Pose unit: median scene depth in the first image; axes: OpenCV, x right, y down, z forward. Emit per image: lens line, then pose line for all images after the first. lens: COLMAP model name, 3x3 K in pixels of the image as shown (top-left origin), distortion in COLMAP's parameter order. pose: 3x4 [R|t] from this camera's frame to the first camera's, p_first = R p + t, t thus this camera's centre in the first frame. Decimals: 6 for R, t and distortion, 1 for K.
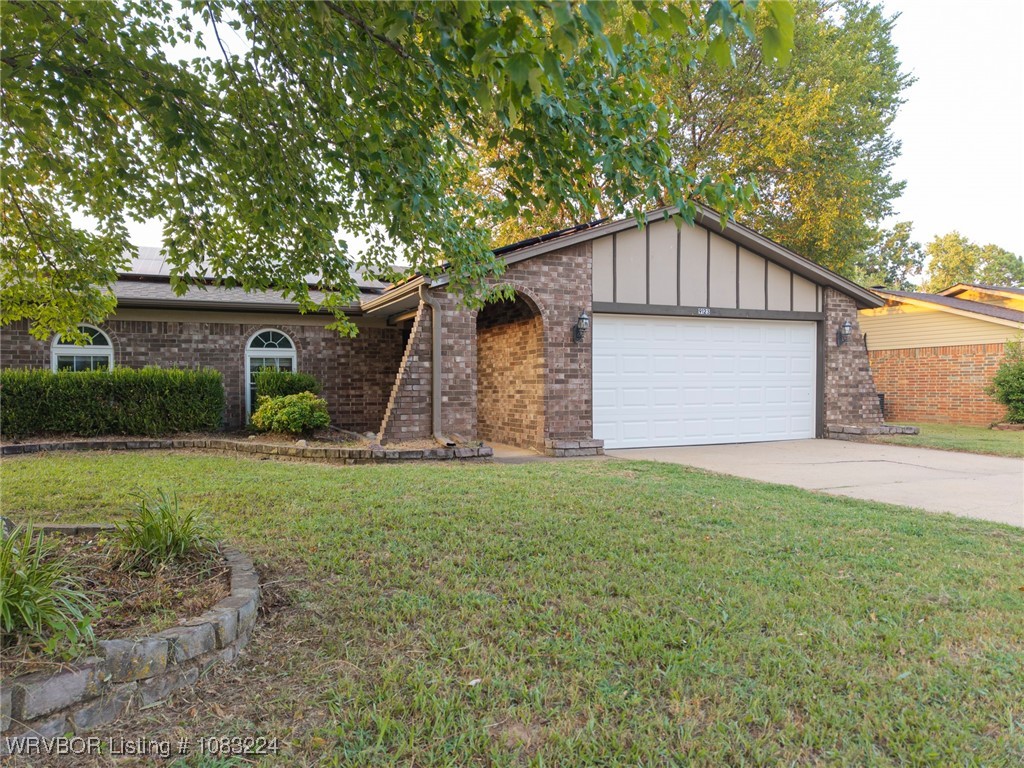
lens RADIAL K [[681.3, 0, 512.9], [0, 681.3, 384.5], [0, 0, 1]] dist [0.009509, -0.005329]
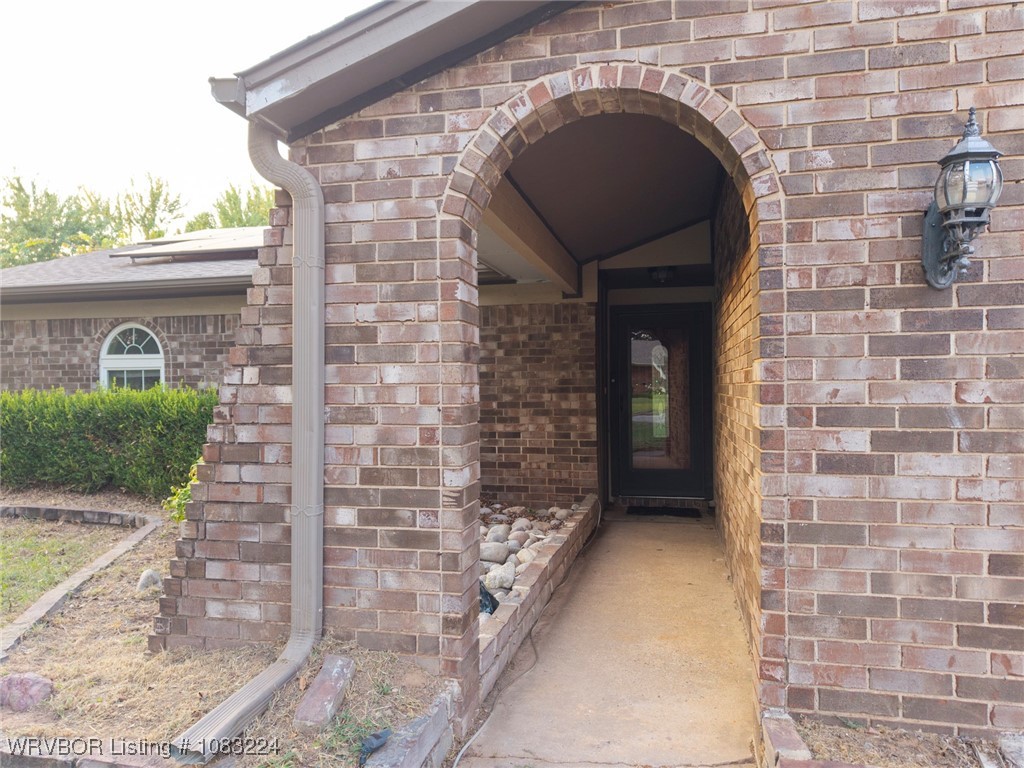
lens RADIAL K [[681.3, 0, 508.3], [0, 681.3, 383.5], [0, 0, 1]] dist [0.009509, -0.005329]
pose [[0.799048, -0.001377, -0.601266, 0.114695], [0.004123, 0.999986, 0.003189, -0.031808], [0.601253, -0.005028, 0.799043, 0.750397]]
